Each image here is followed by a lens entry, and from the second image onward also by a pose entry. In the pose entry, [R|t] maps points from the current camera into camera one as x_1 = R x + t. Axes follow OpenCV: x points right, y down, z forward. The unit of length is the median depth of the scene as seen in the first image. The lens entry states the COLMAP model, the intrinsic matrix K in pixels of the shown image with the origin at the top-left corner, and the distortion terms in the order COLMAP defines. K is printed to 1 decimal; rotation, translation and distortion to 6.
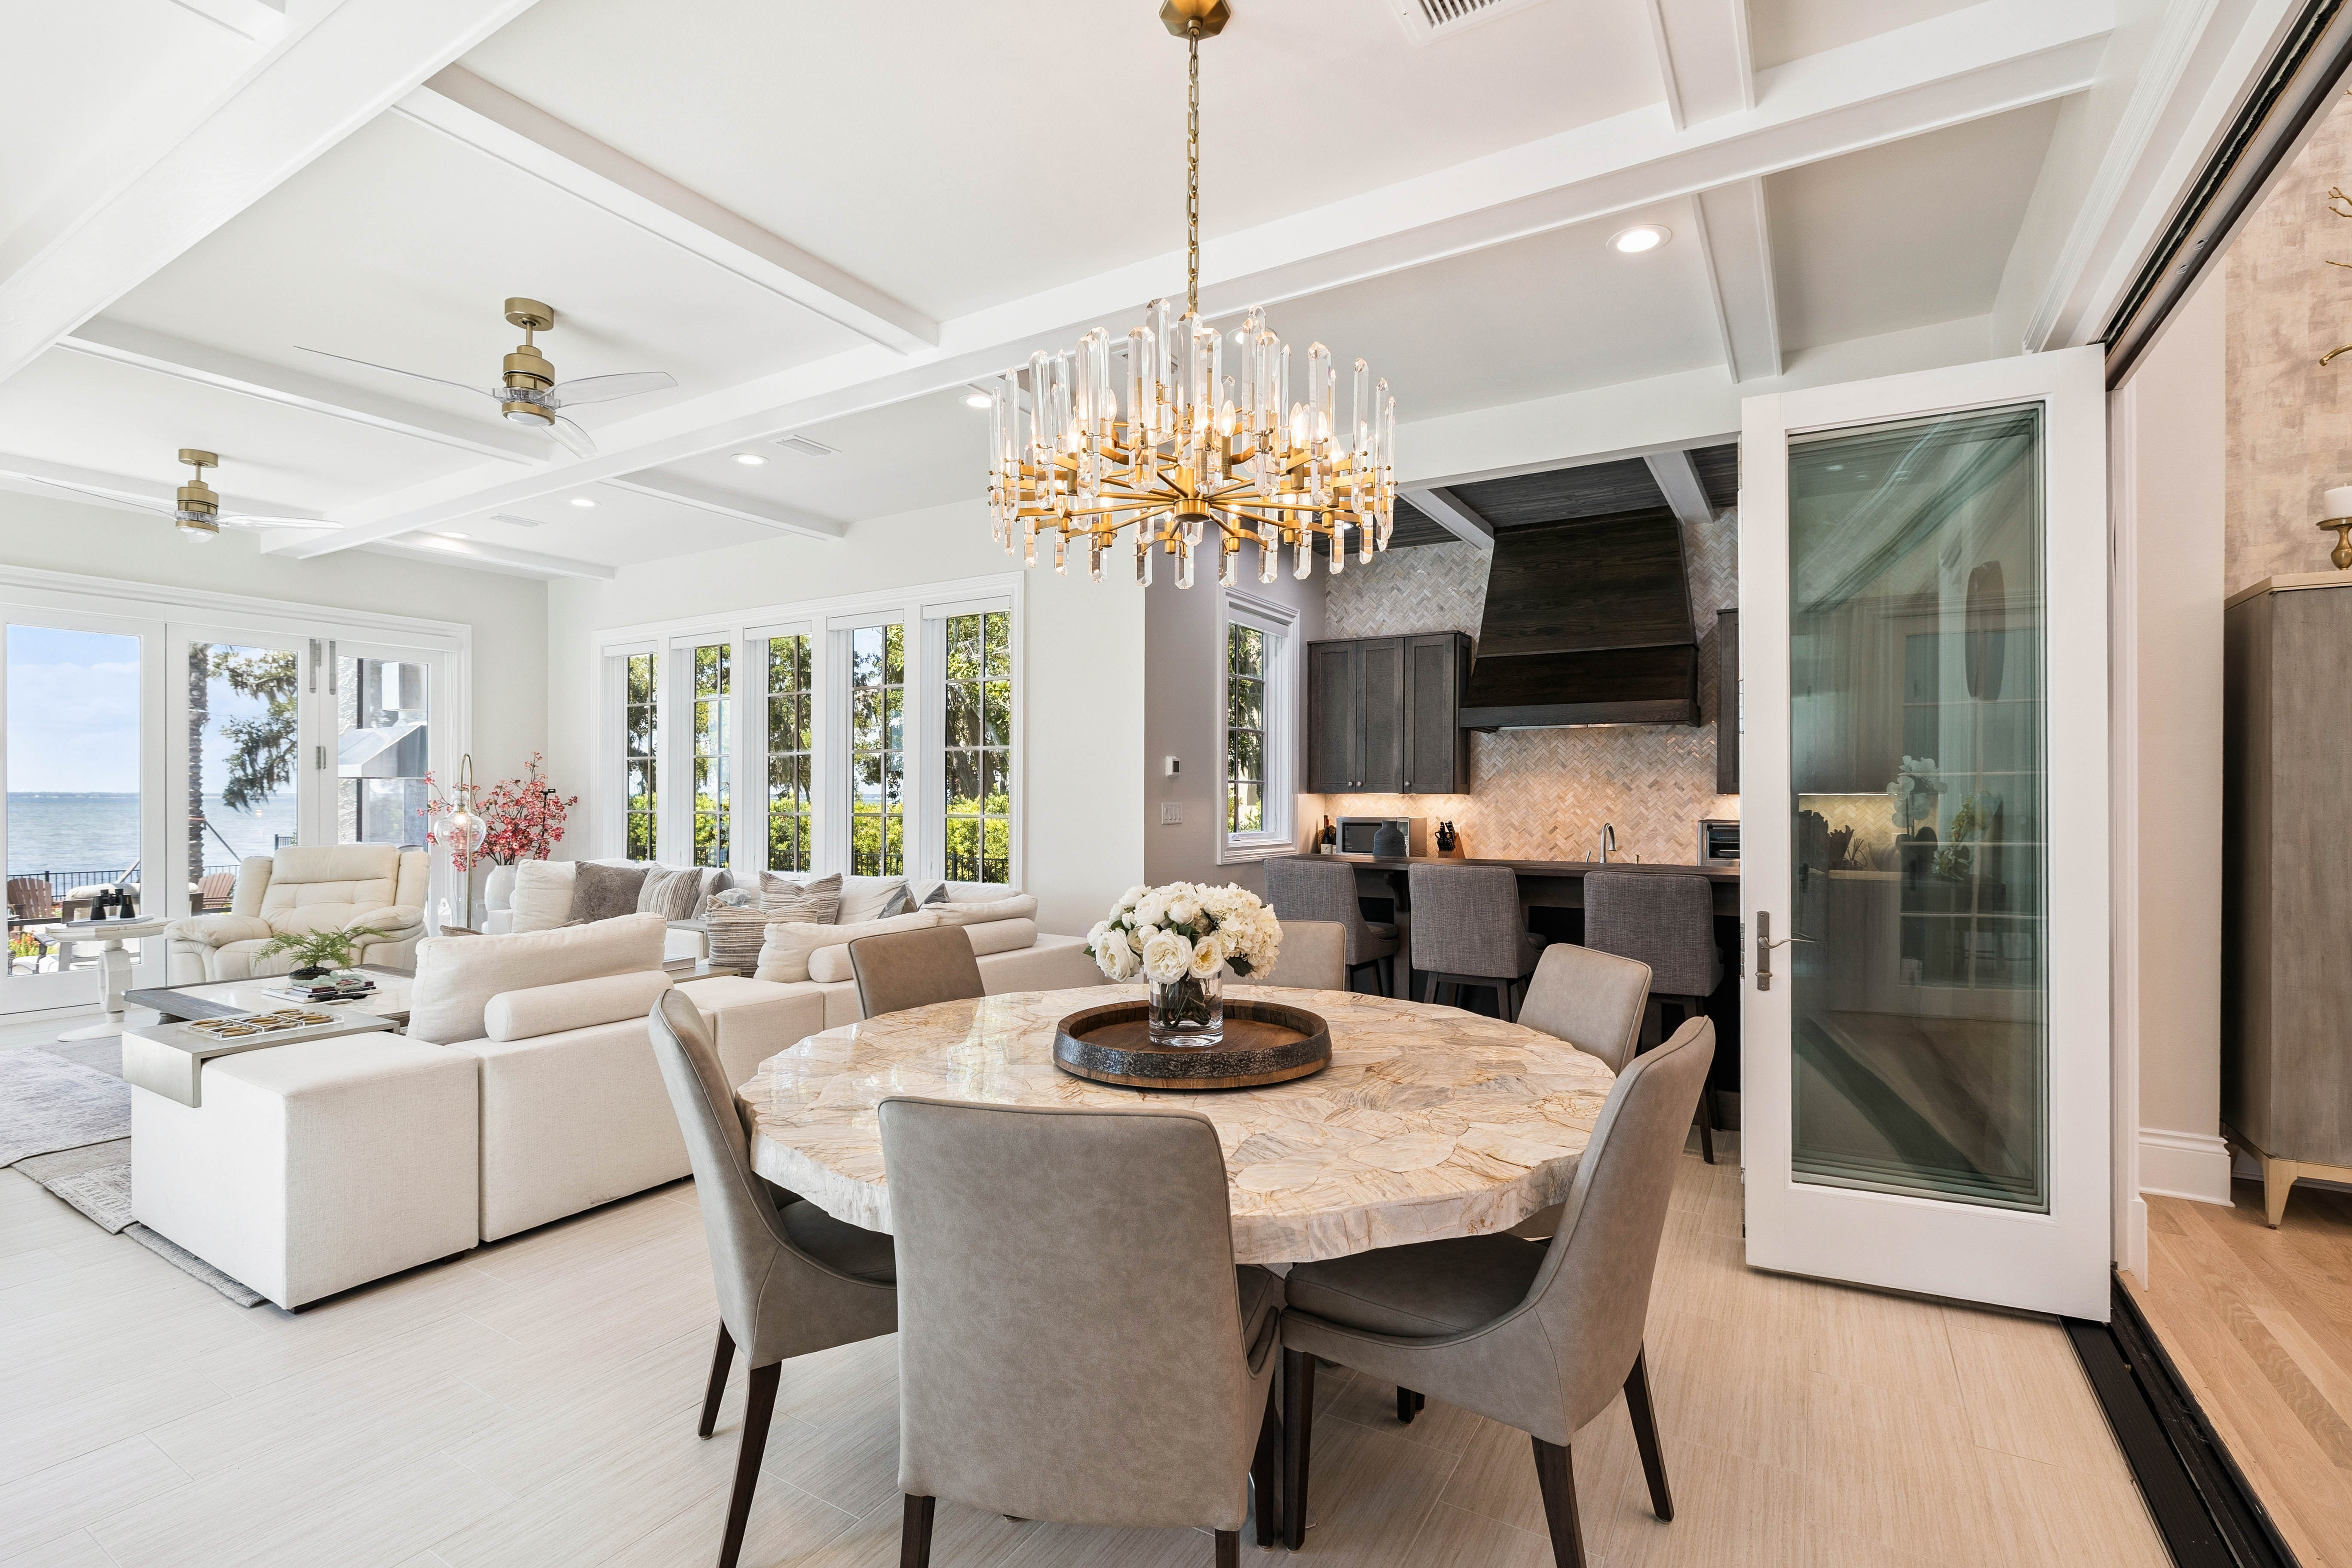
lens RADIAL K [[1060.1, 0, 1182.5], [0, 1060.1, 799.0], [0, 0, 1]] dist [-0.004003, 0.000752]
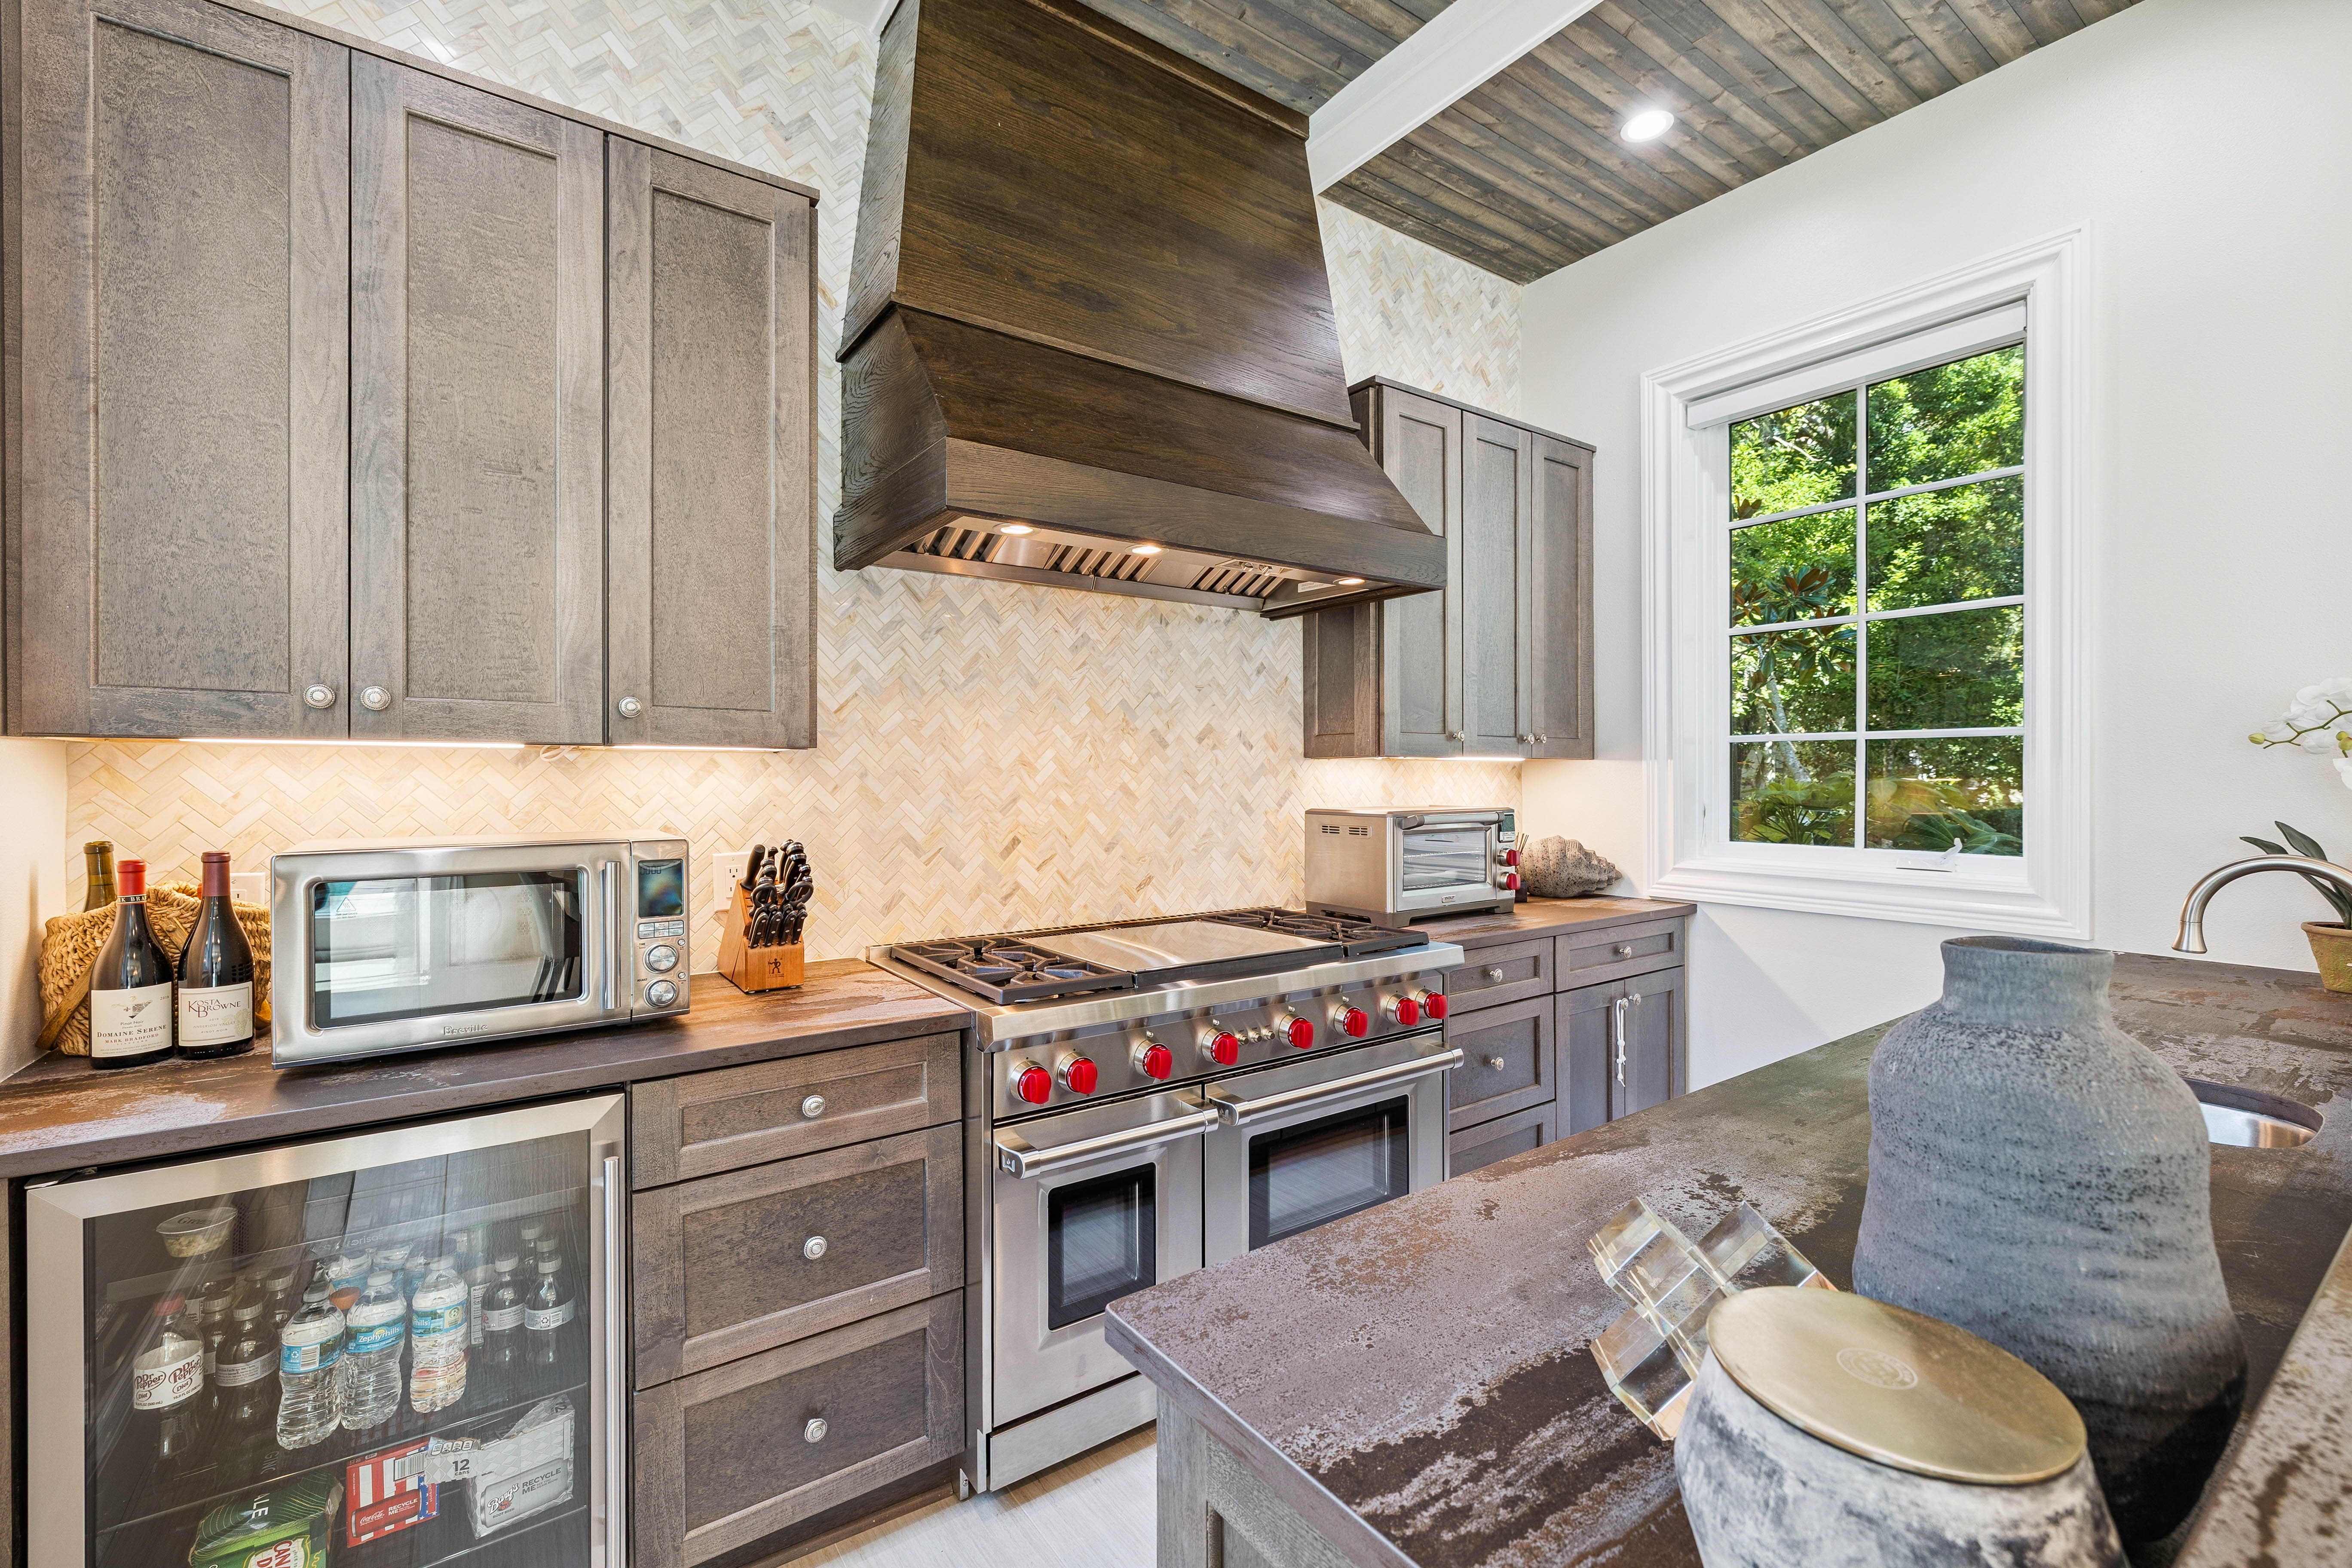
lens RADIAL K [[996.2, 0, 1174.2], [0, 996.2, 776.6], [0, 0, 1]] dist [0.002724, -0.001400]
pose [[0.404397, -0.007437, 0.914553, 0.046172], [0.000864, 0.999970, 0.007749, 0.000788], [-0.914583, -0.002343, 0.404392, 0.810269]]
